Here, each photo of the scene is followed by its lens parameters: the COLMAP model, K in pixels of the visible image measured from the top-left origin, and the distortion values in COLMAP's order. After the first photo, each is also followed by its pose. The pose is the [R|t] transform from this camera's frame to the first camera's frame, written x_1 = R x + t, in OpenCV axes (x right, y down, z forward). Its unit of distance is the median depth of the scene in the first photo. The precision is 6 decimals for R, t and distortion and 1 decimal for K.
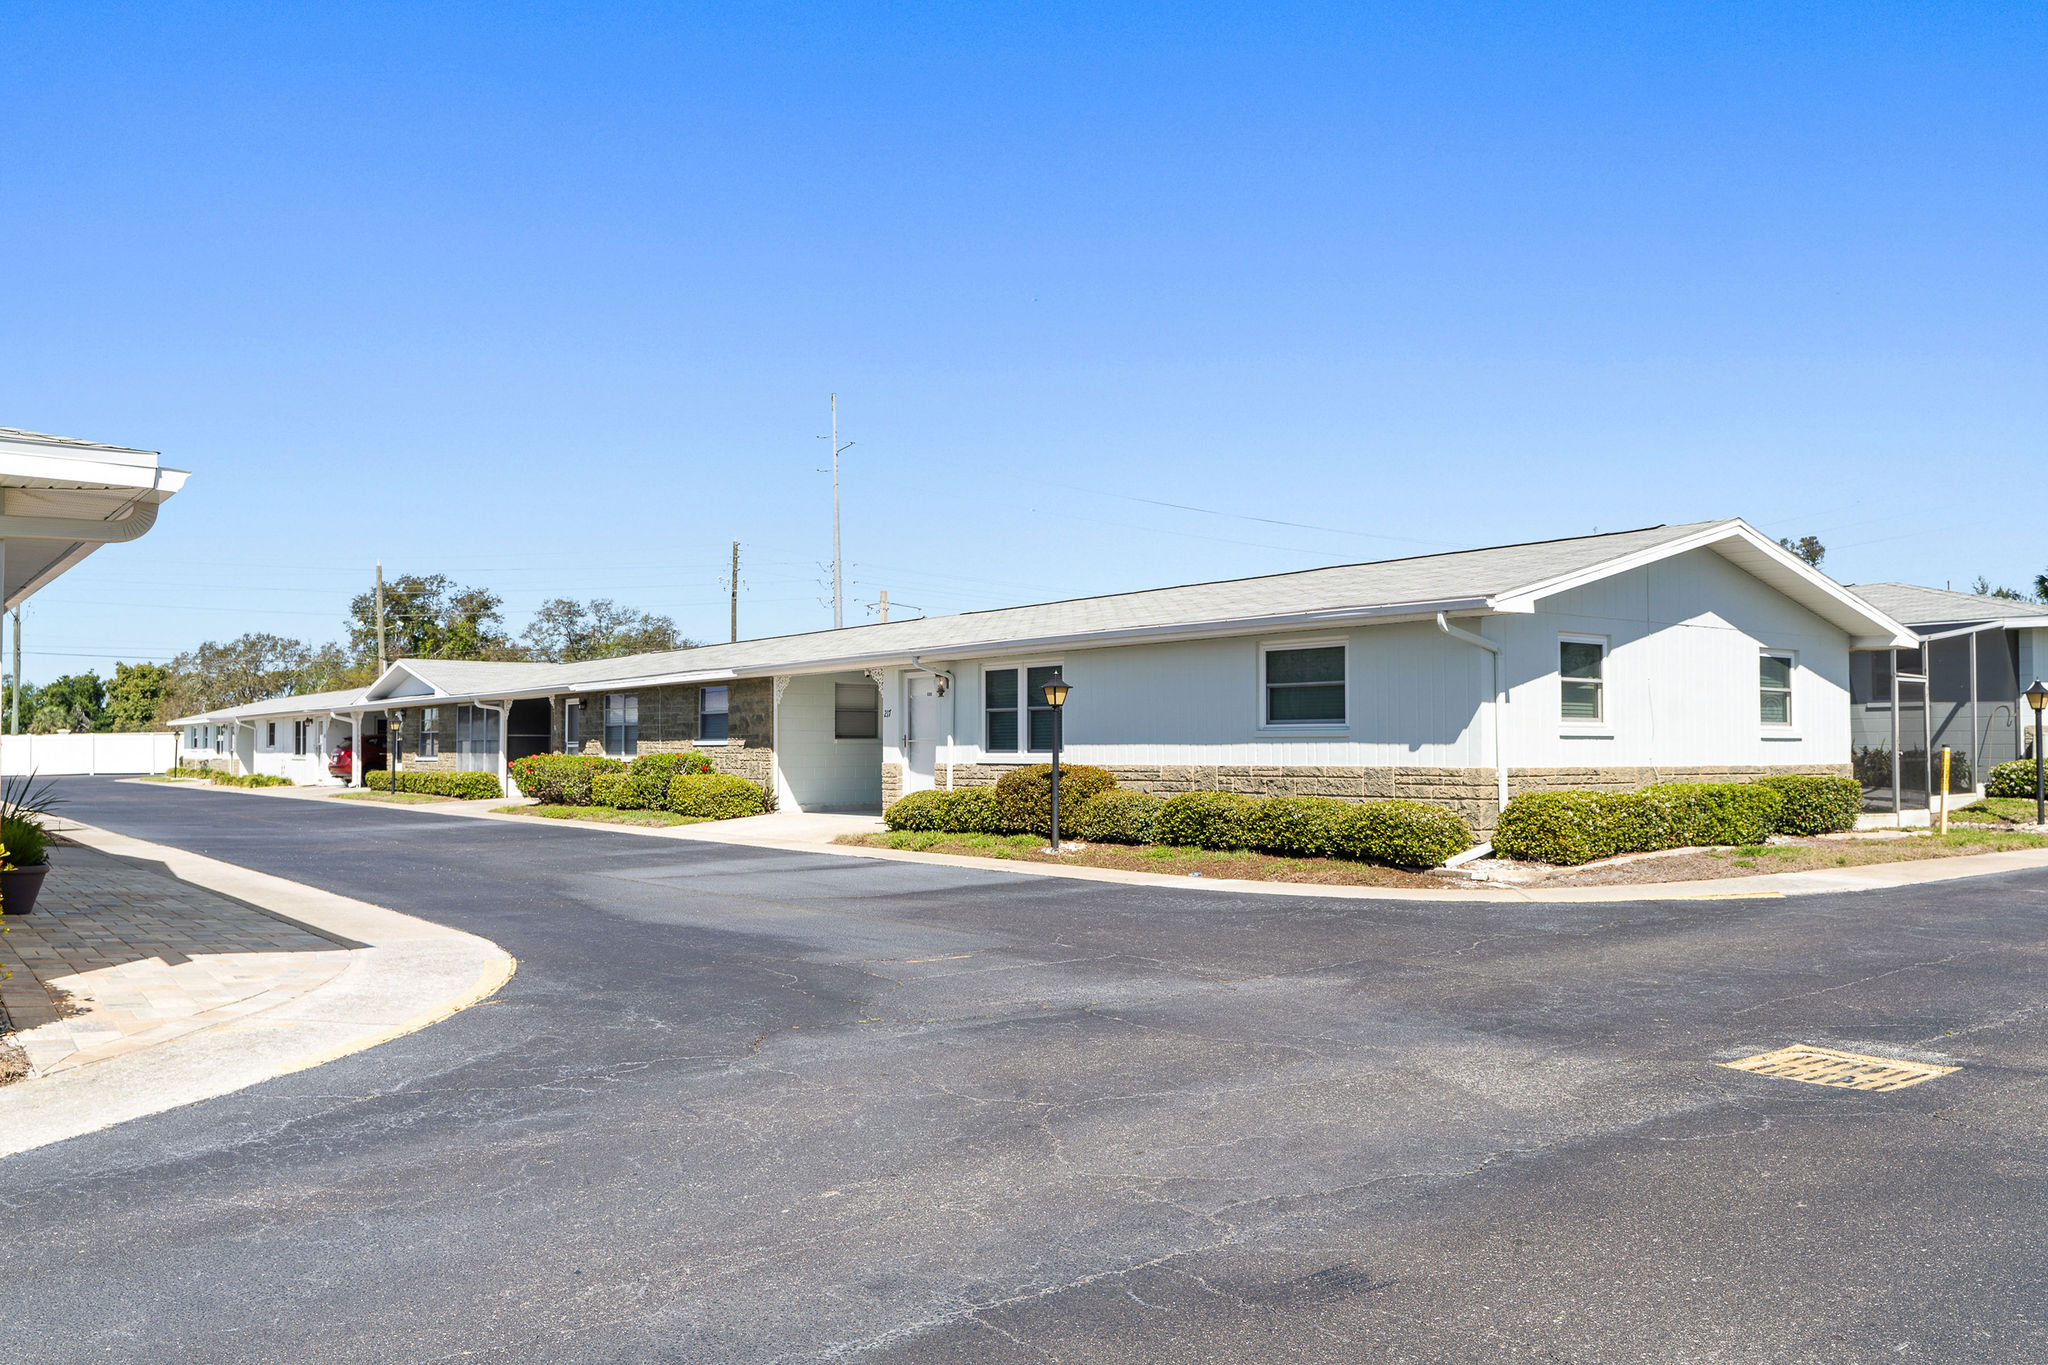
lens RADIAL K [[1599.5, 0, 1024.0], [0, 1599.5, 682.5], [0, 0, 1]] dist [-0.003161, -0.000152]
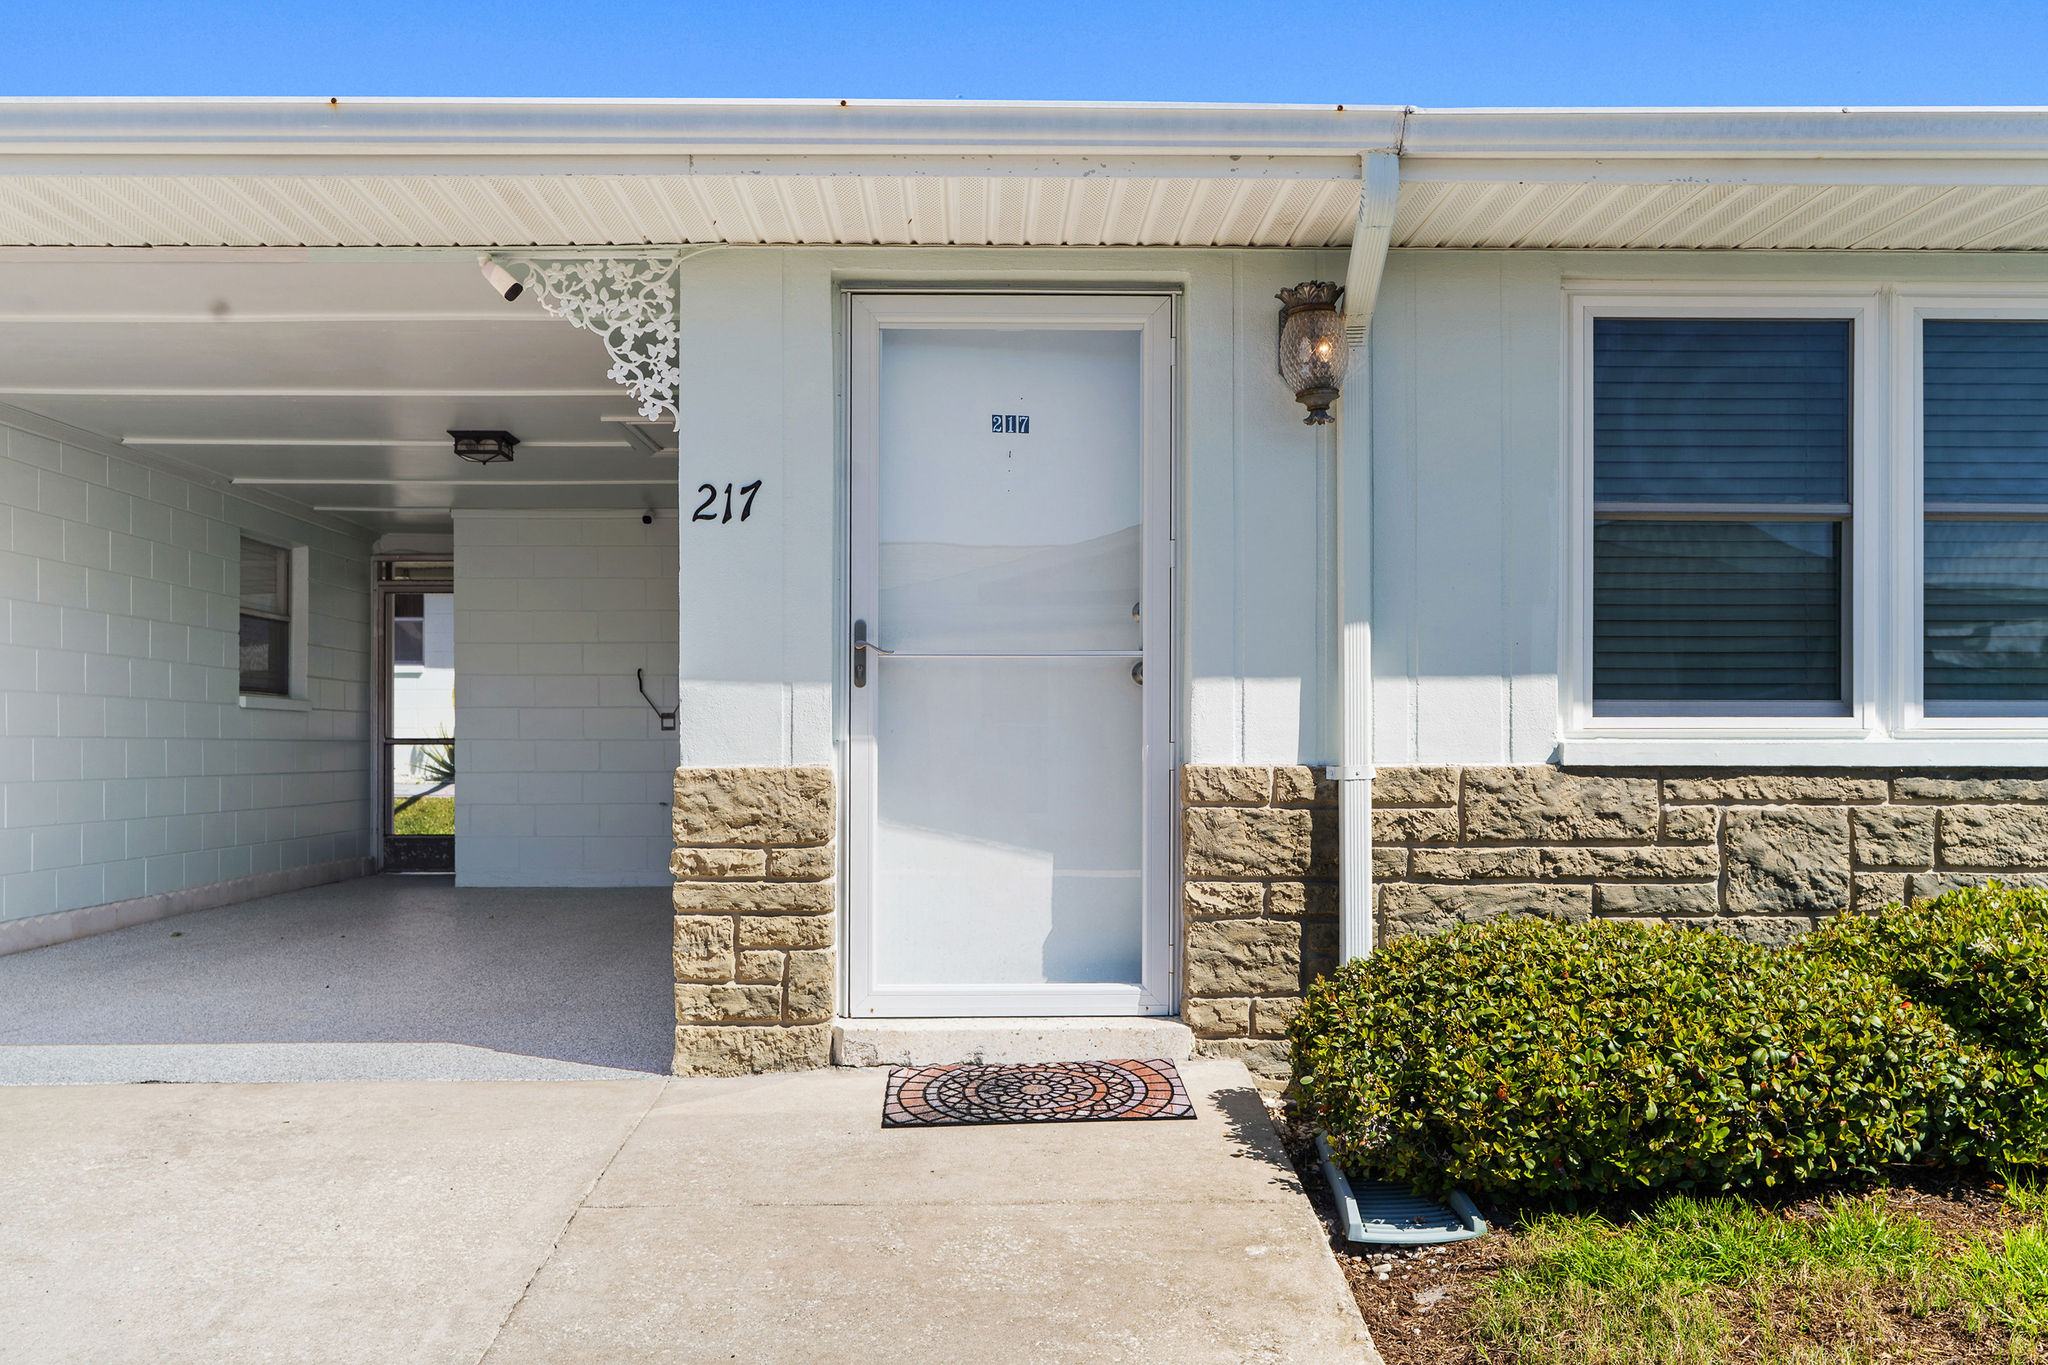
lens RADIAL K [[1660.8, 0, 1024.0], [0, 1660.8, 742.4], [0, 0, 1]] dist [0.010011, 0.004786]
pose [[0.581716, 0.006769, 0.813364, -0.248542], [-0.036387, 0.999181, 0.017709, 0.047801], [-0.812578, -0.039897, 0.581485, 0.967725]]
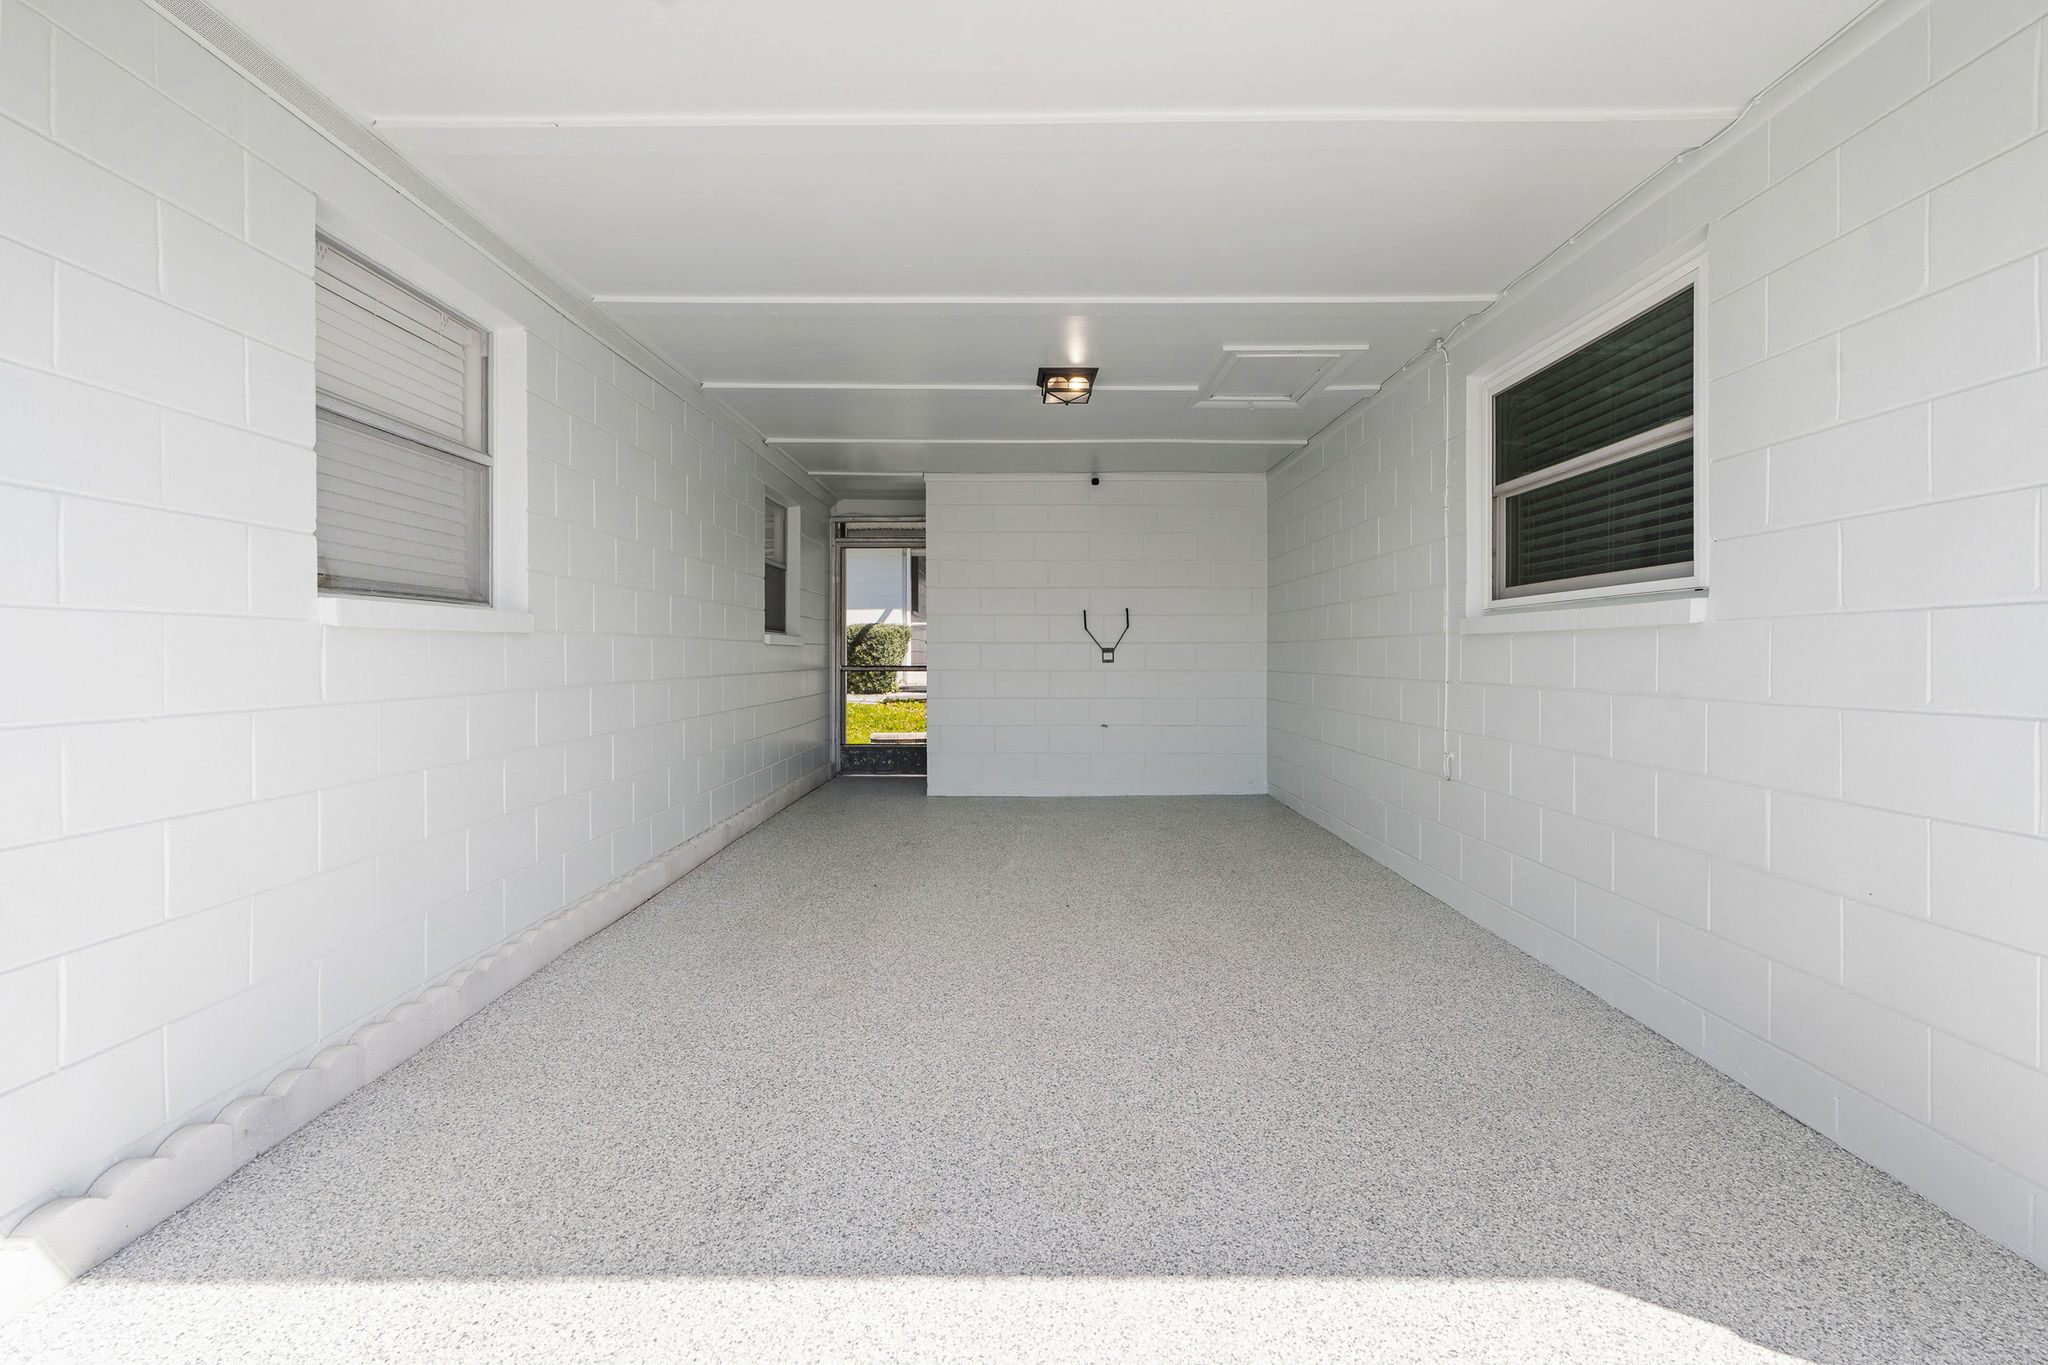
lens RADIAL K [[941.9, 0, 1027.4], [0, 941.9, 657.6], [0, 0, 1]] dist [0.000232, -0.000045]
pose [[0.593815, 0.000989, 0.804601, -0.186551], [-0.037255, 0.998961, 0.026267, 0.047508], [-0.803738, -0.045573, 0.593235, 1.175429]]
